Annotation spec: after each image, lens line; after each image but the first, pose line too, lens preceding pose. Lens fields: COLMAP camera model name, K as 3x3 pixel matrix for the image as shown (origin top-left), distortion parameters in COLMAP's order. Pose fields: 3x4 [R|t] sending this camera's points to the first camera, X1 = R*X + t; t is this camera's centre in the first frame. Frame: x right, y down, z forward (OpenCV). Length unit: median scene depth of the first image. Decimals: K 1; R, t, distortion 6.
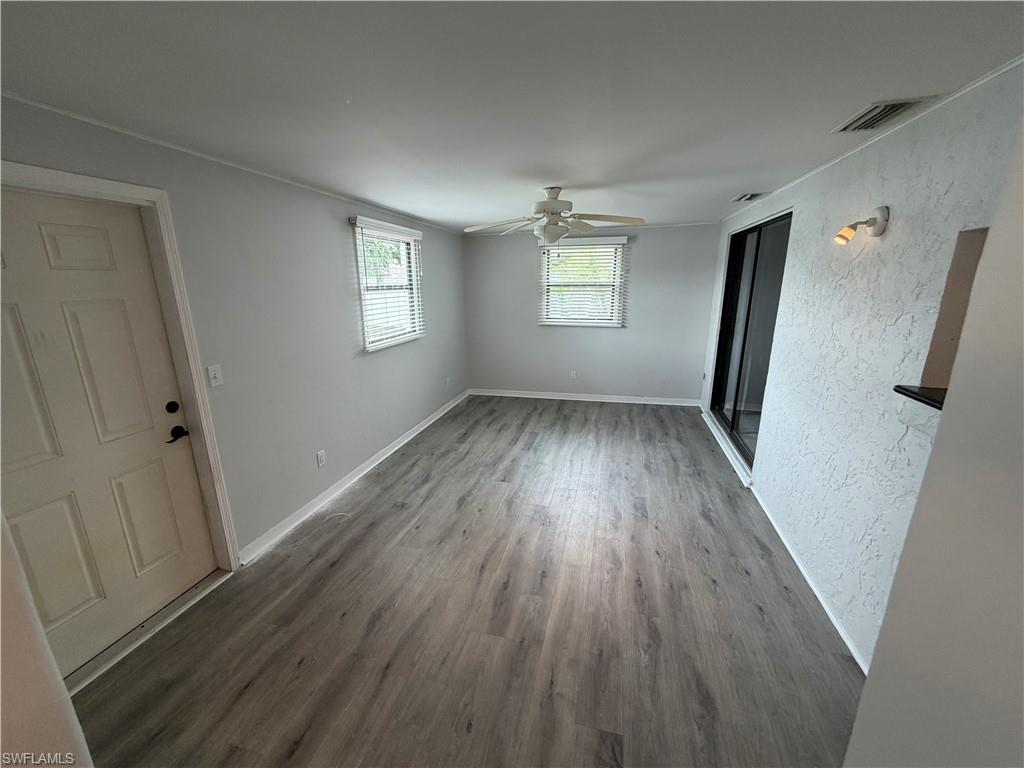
lens RADIAL K [[408.5, 0, 510.4], [0, 408.5, 384.7], [0, 0, 1]] dist [0.001020, 0.000011]
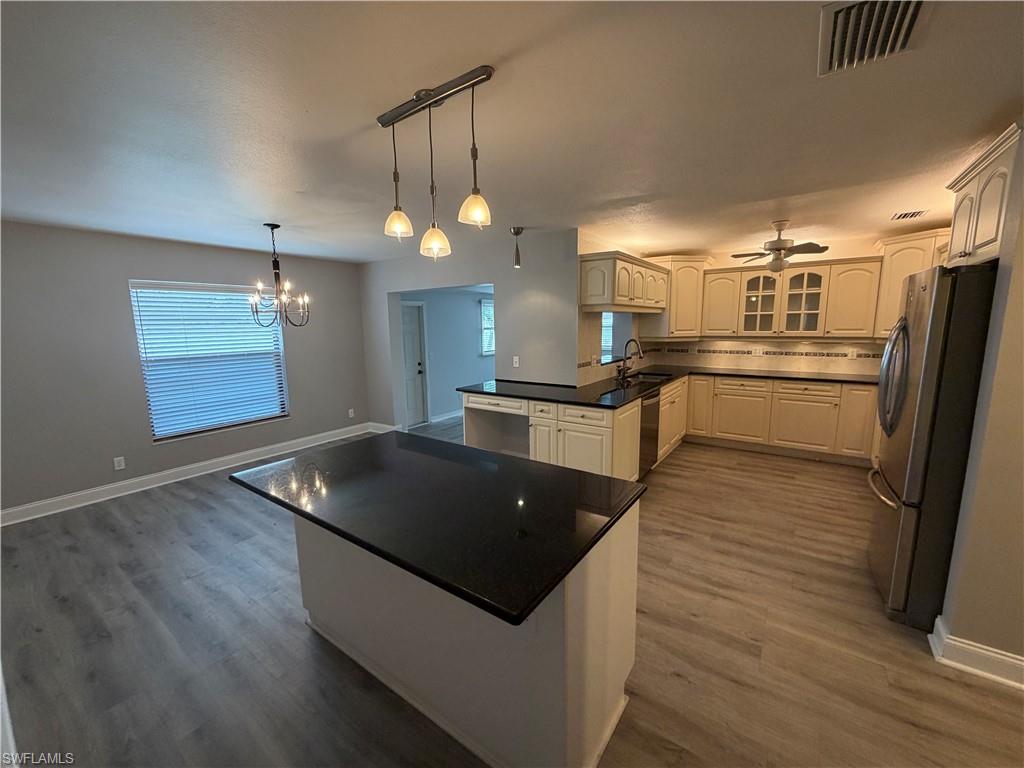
lens RADIAL K [[408.5, 0, 510.4], [0, 408.5, 384.7], [0, 0, 1]] dist [0.001020, 0.000011]
pose [[0.934548, 0.046742, -0.352754, 0.759068], [-0.079957, 0.993569, -0.080176, 0.315655], [0.346737, 0.103133, 0.932275, -1.328723]]
